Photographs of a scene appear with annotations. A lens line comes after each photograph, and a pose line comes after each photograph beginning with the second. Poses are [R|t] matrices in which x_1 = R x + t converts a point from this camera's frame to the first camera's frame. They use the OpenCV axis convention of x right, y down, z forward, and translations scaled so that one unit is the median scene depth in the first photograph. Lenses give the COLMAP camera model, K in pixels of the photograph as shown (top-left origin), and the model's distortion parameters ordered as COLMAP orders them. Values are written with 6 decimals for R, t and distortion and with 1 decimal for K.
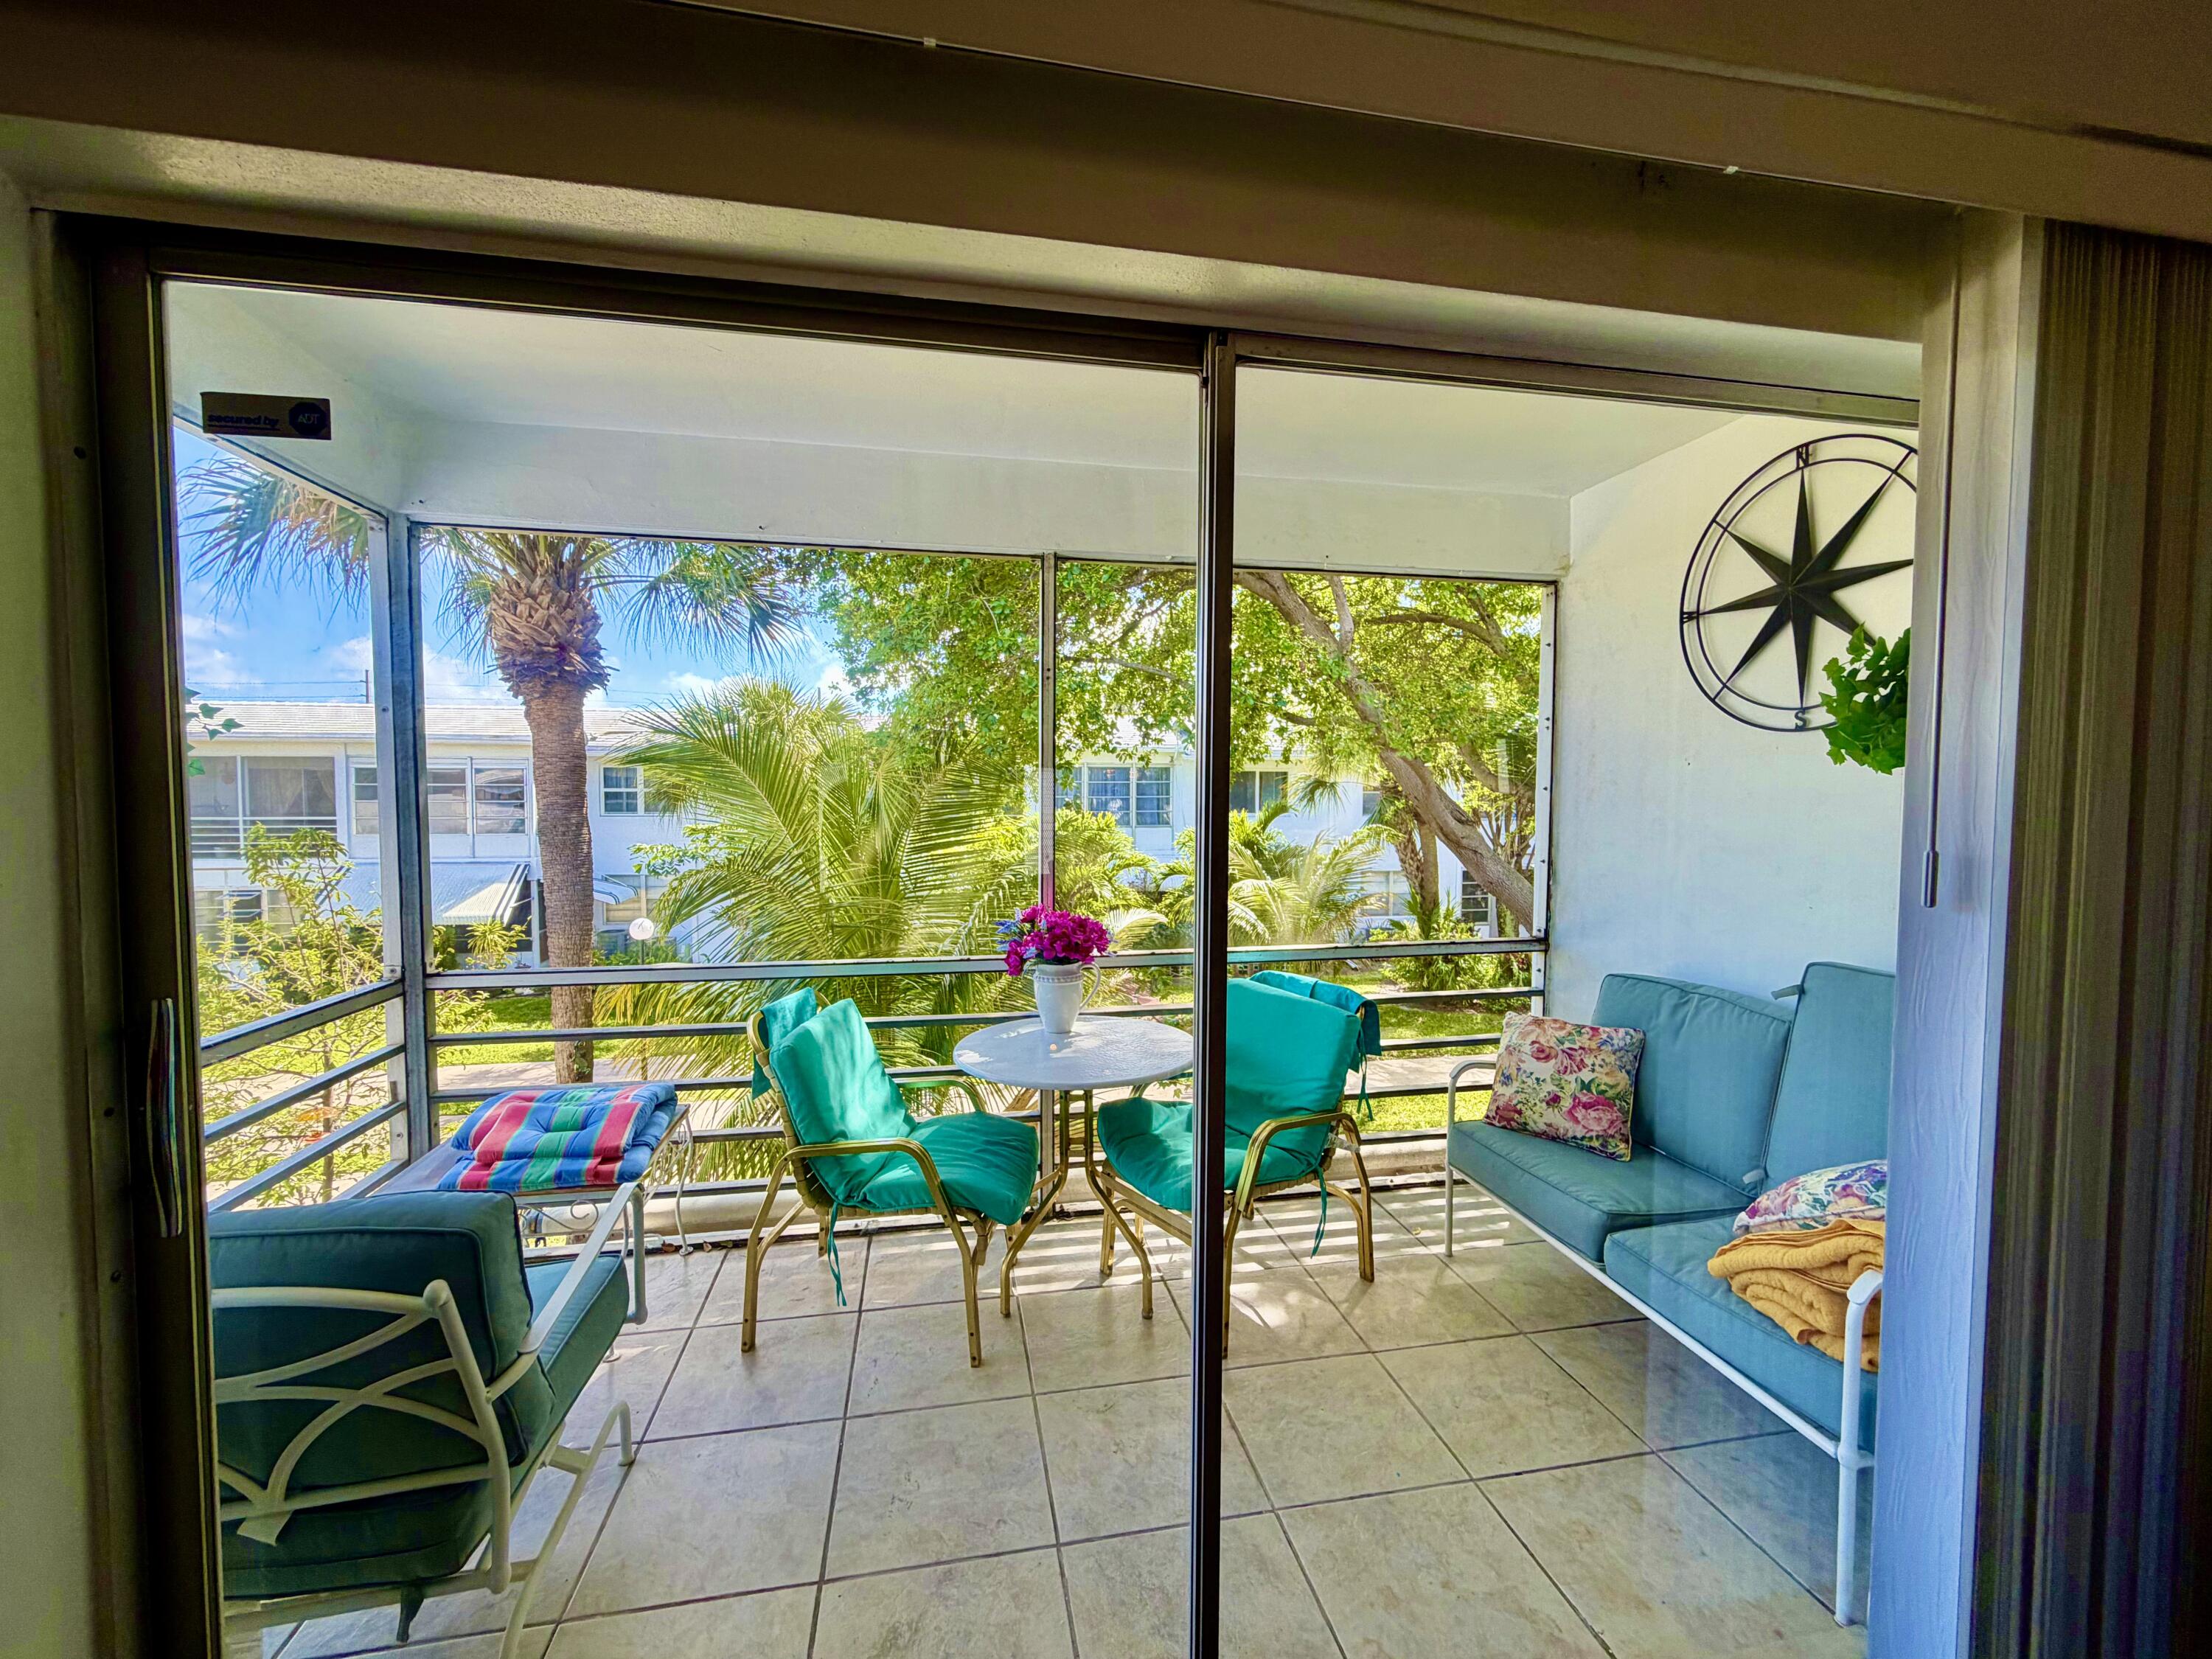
lens RADIAL K [[881.7, 0, 1101.2], [0, 881.7, 829.0], [0, 0, 1]] dist [0.001982, 0.000279]
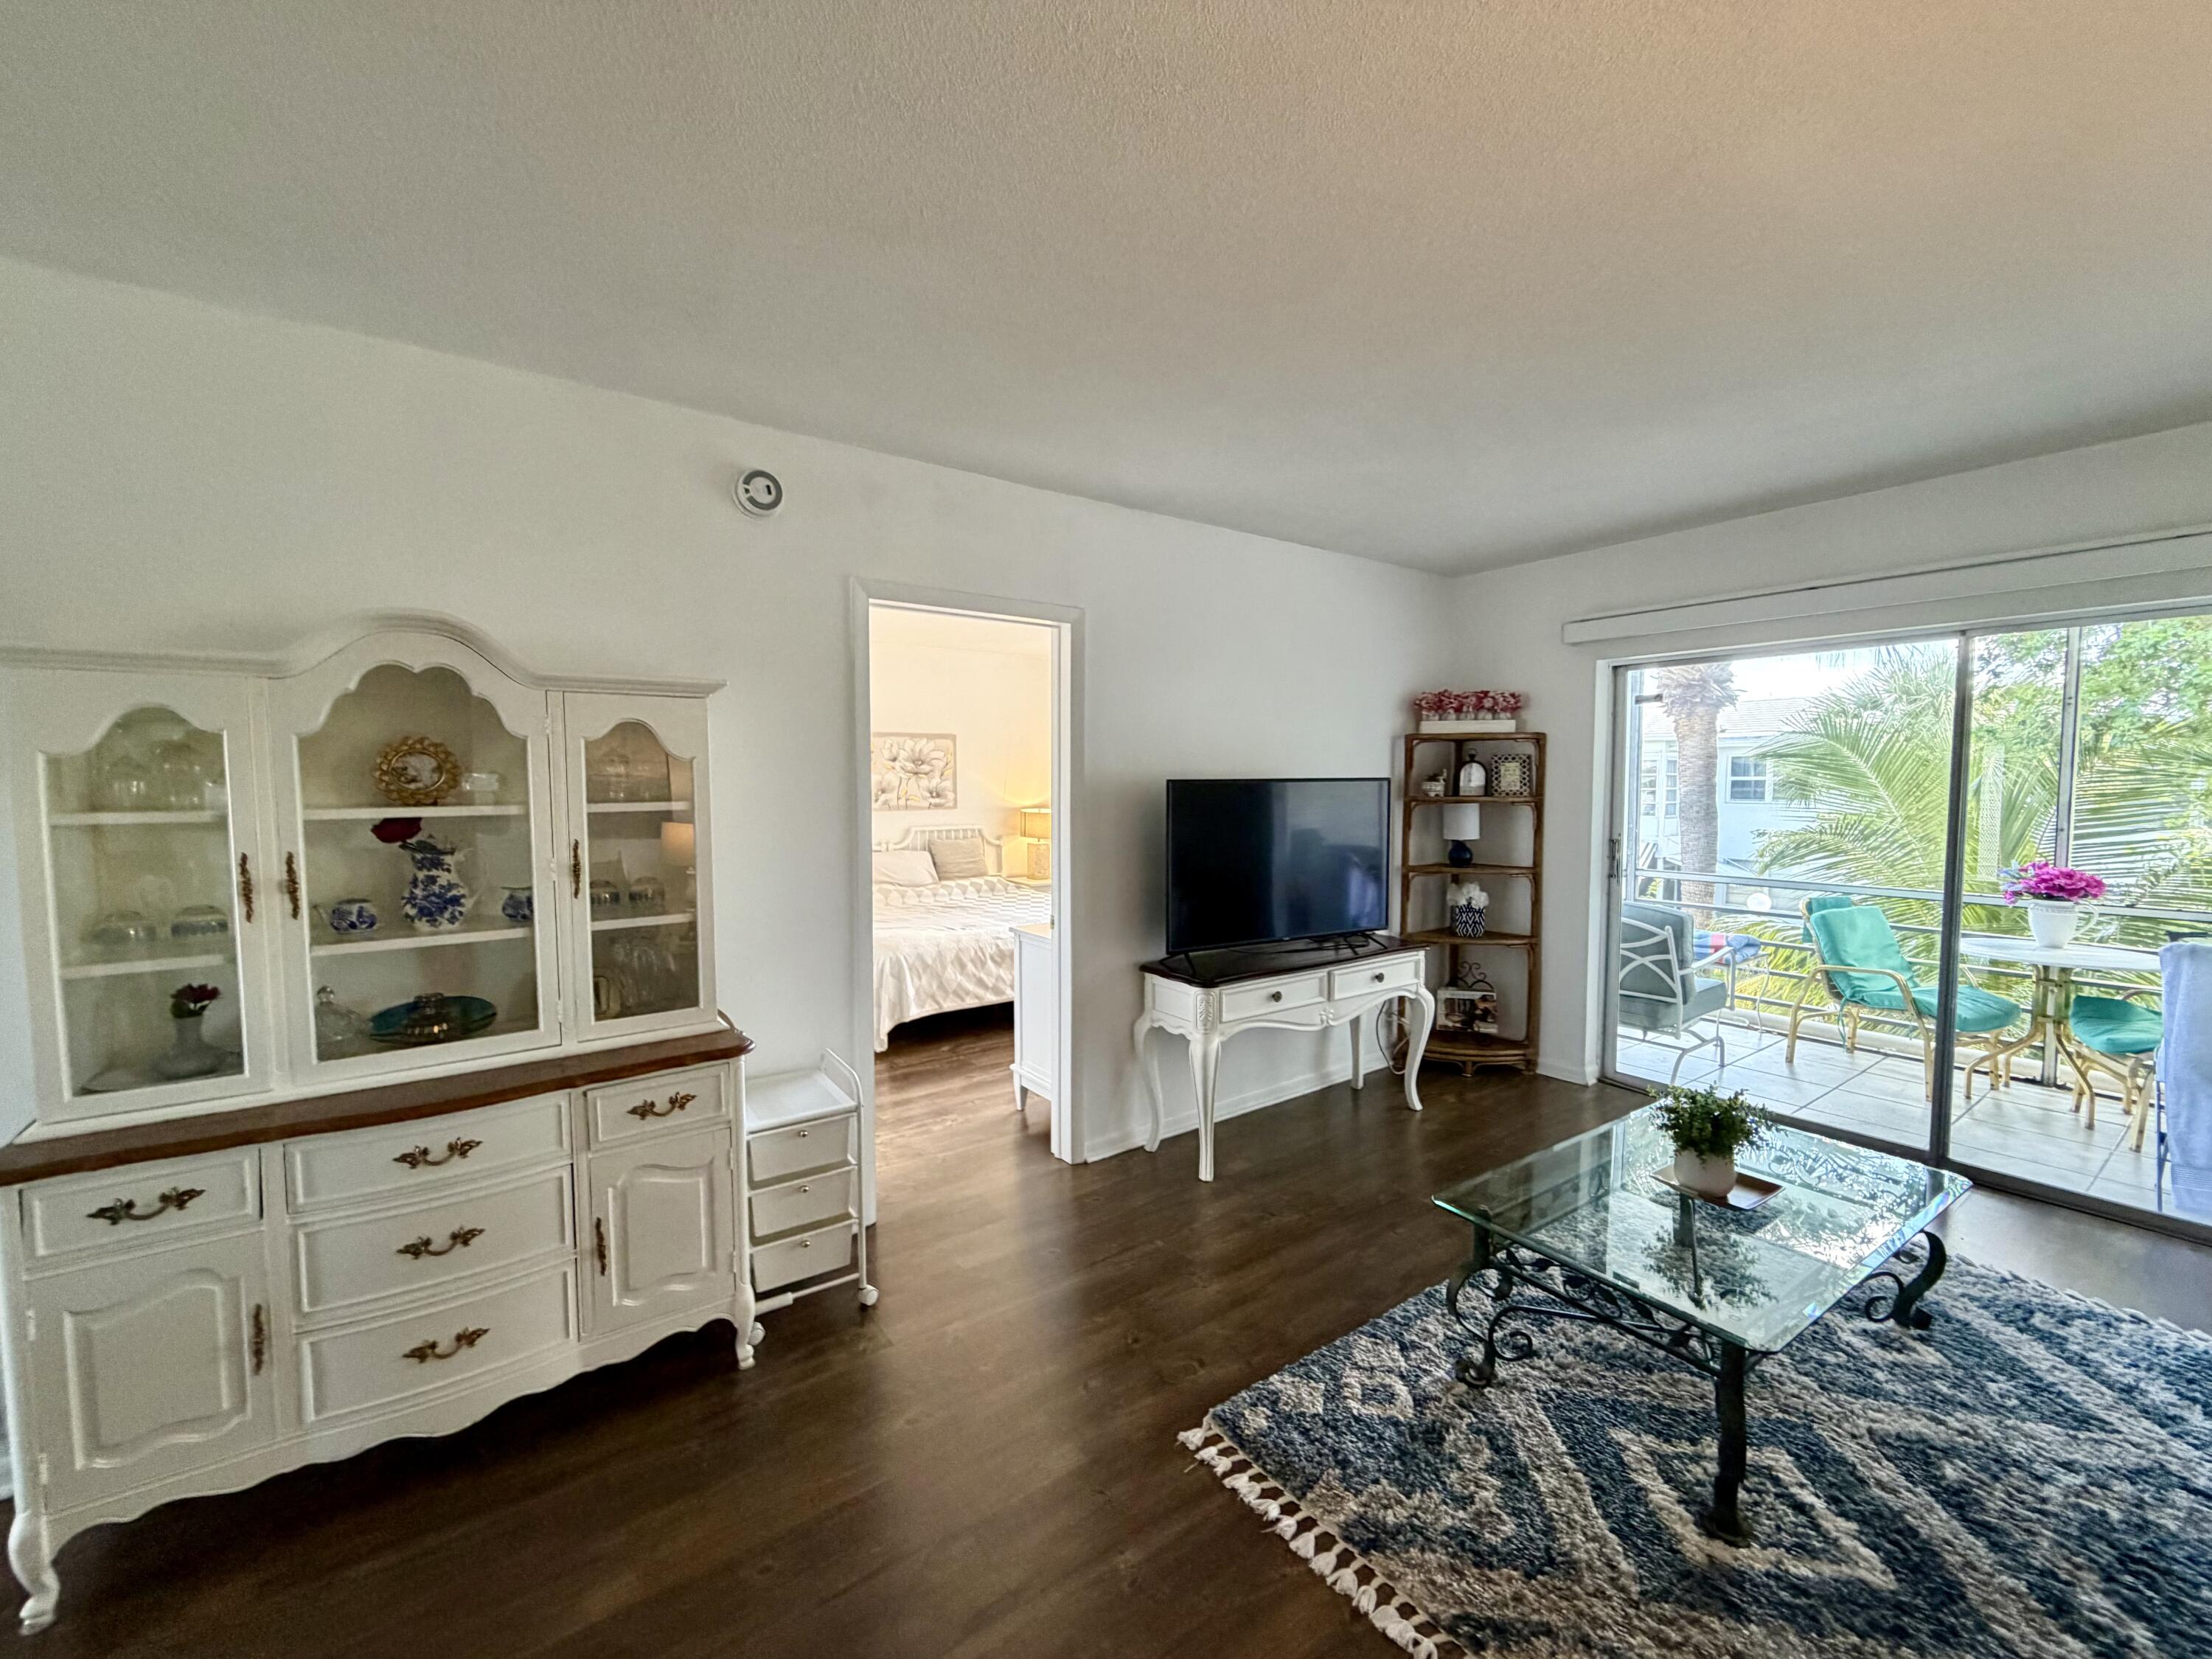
lens RADIAL K [[881.7, 0, 1100.3], [0, 881.7, 830.8], [0, 0, 1]] dist [0.000515, 0.000070]
pose [[0.423626, 0.048599, -0.904533, 0.576274], [-0.034181, 0.998706, 0.037651, 0.032975], [0.905192, 0.014968, 0.424739, -1.013932]]
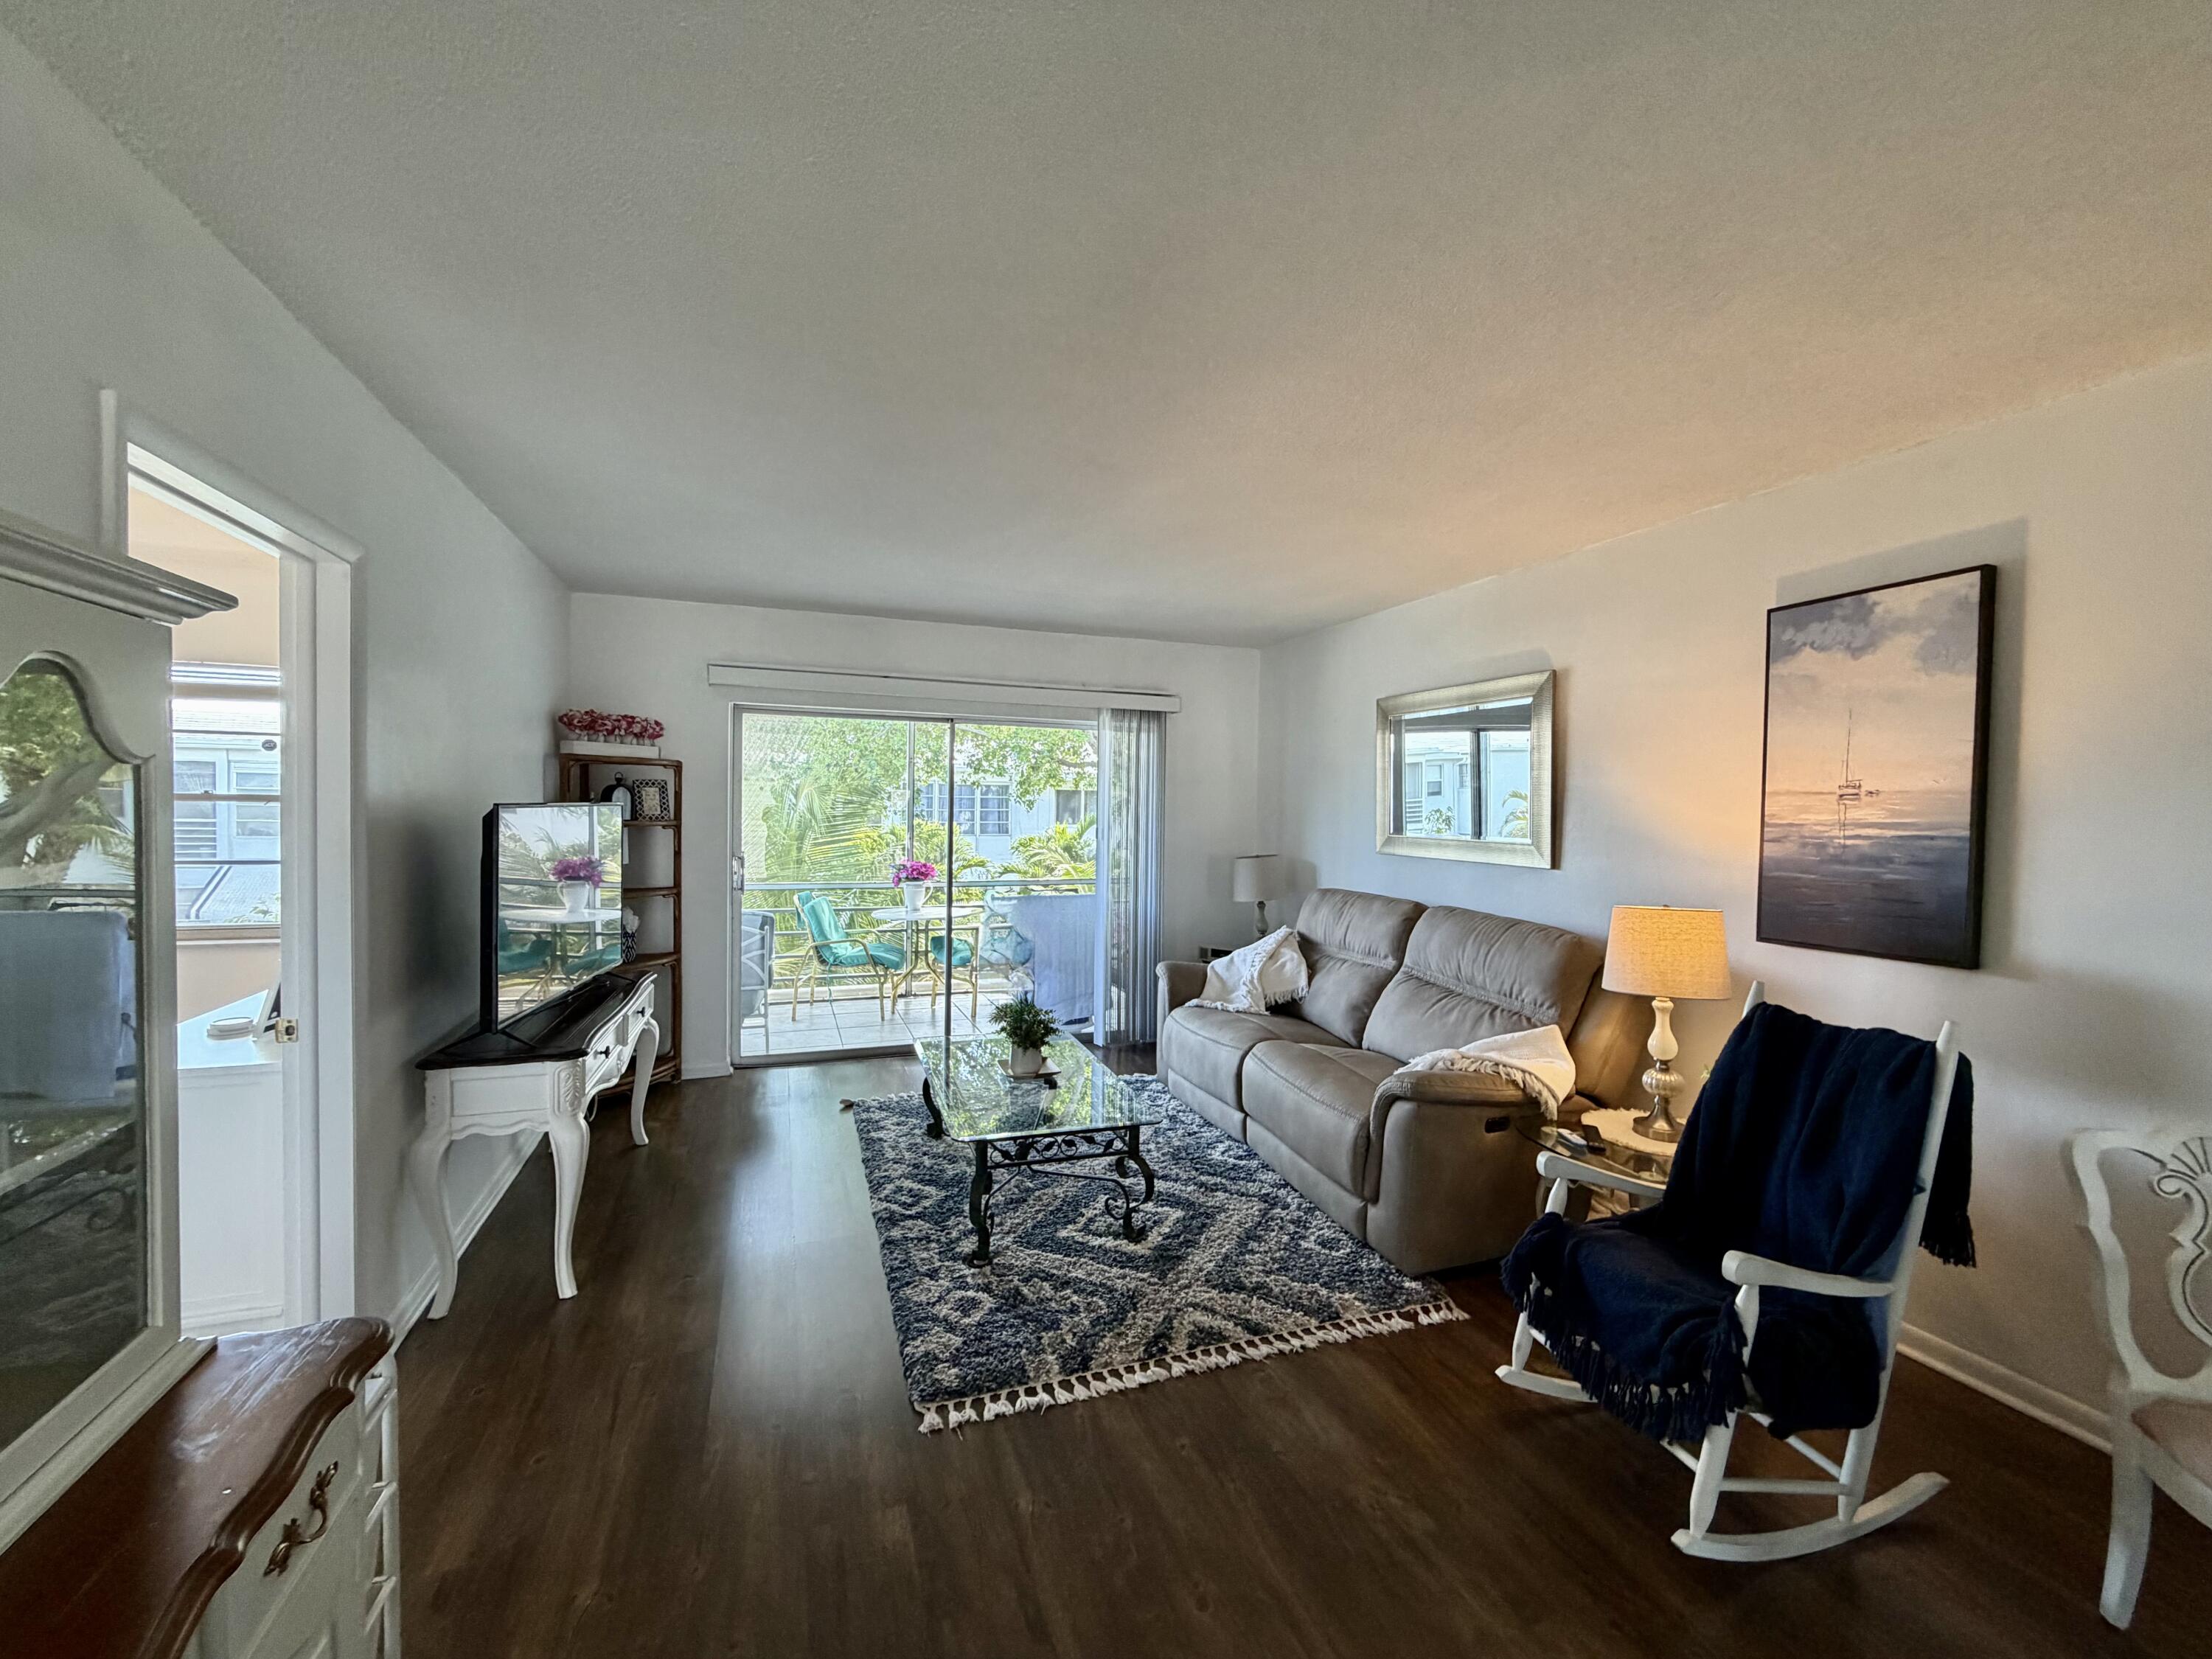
lens RADIAL K [[881.7, 0, 1100.3], [0, 881.7, 830.8], [0, 0, 1]] dist [0.000515, 0.000070]
pose [[0.986934, 0.007571, 0.160945, 0.060426], [-0.005748, 0.999914, -0.011788, 0.039030], [-0.161020, 0.010709, 0.986893, -1.384565]]
